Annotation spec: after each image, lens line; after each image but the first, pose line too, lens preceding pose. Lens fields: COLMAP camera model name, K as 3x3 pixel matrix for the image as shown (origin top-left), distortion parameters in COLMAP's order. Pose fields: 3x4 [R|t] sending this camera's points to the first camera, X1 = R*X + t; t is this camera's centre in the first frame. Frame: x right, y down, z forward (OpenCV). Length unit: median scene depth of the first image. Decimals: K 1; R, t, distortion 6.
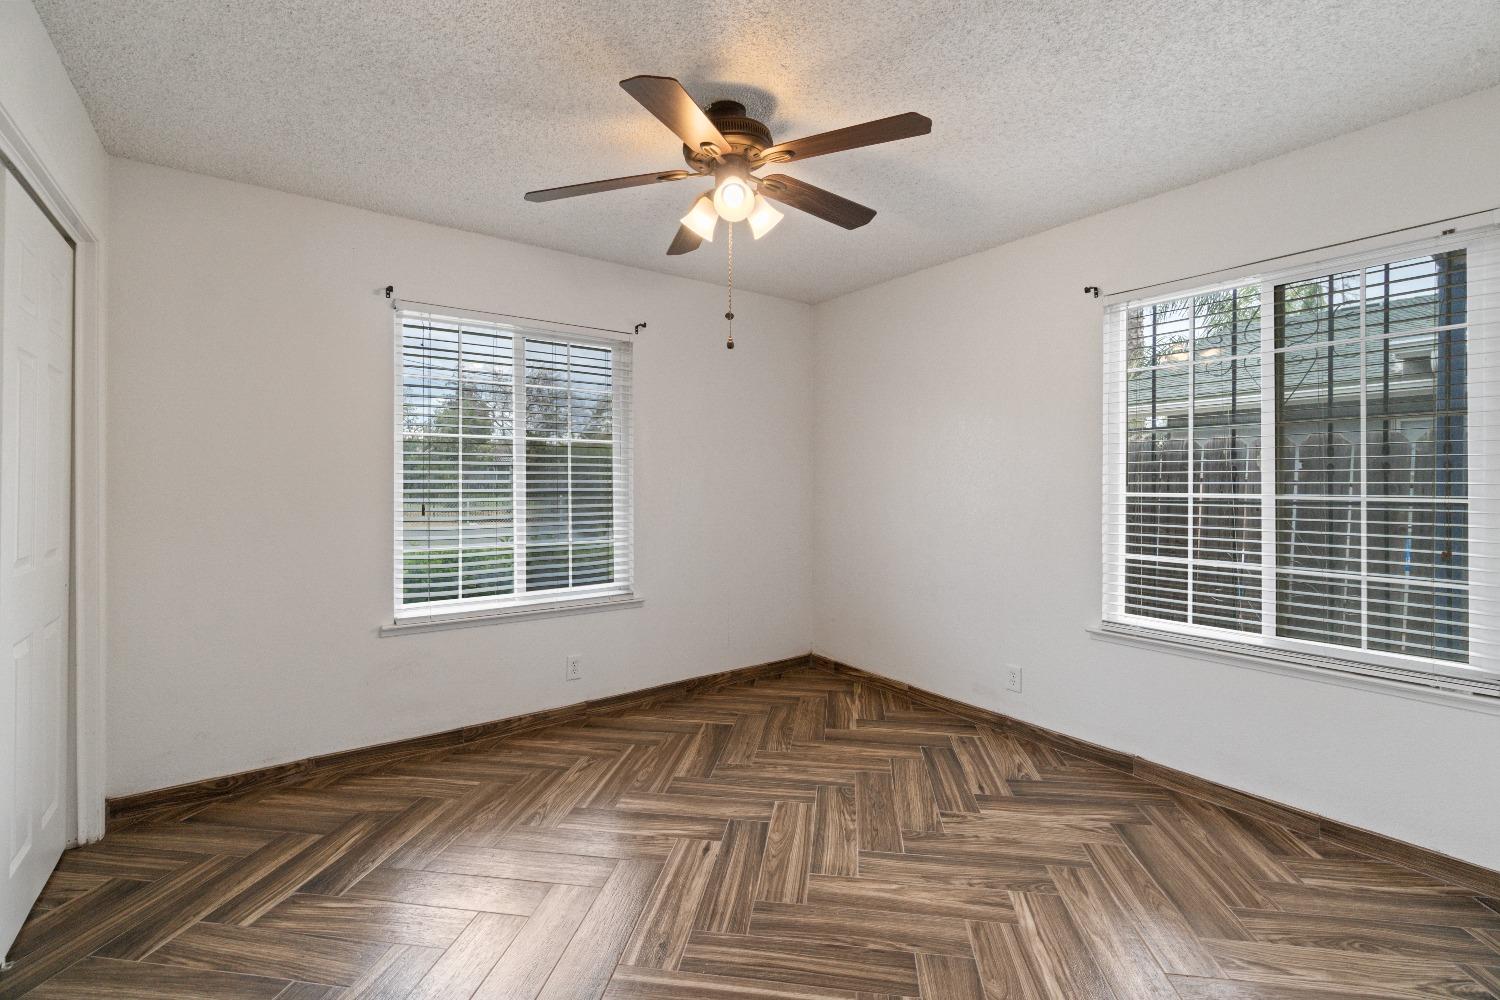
lens RADIAL K [[656.5, 0, 749.1], [0, 656.5, 494.6], [0, 0, 1]] dist [-0.000570, -0.000203]
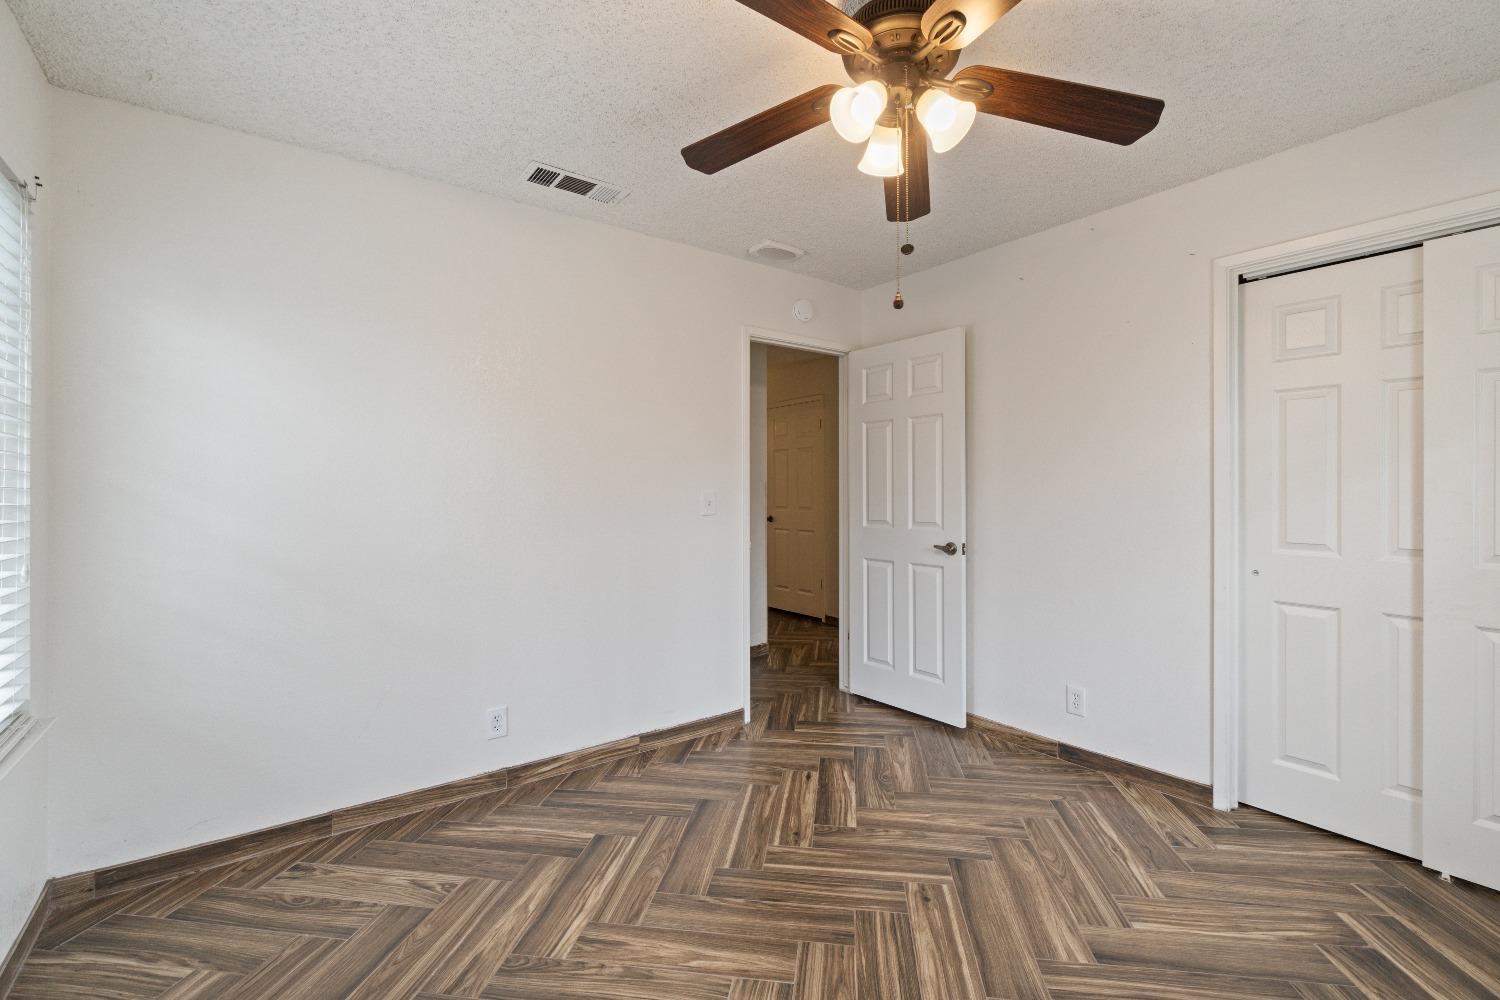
lens RADIAL K [[656.5, 0, 749.1], [0, 656.5, 494.6], [0, 0, 1]] dist [-0.000570, -0.000203]
pose [[-0.999997, -0.001050, -0.002323, 0.163299], [-0.001084, 0.999889, 0.014826, -0.020725], [0.002307, 0.014829, -0.999887, 1.958590]]
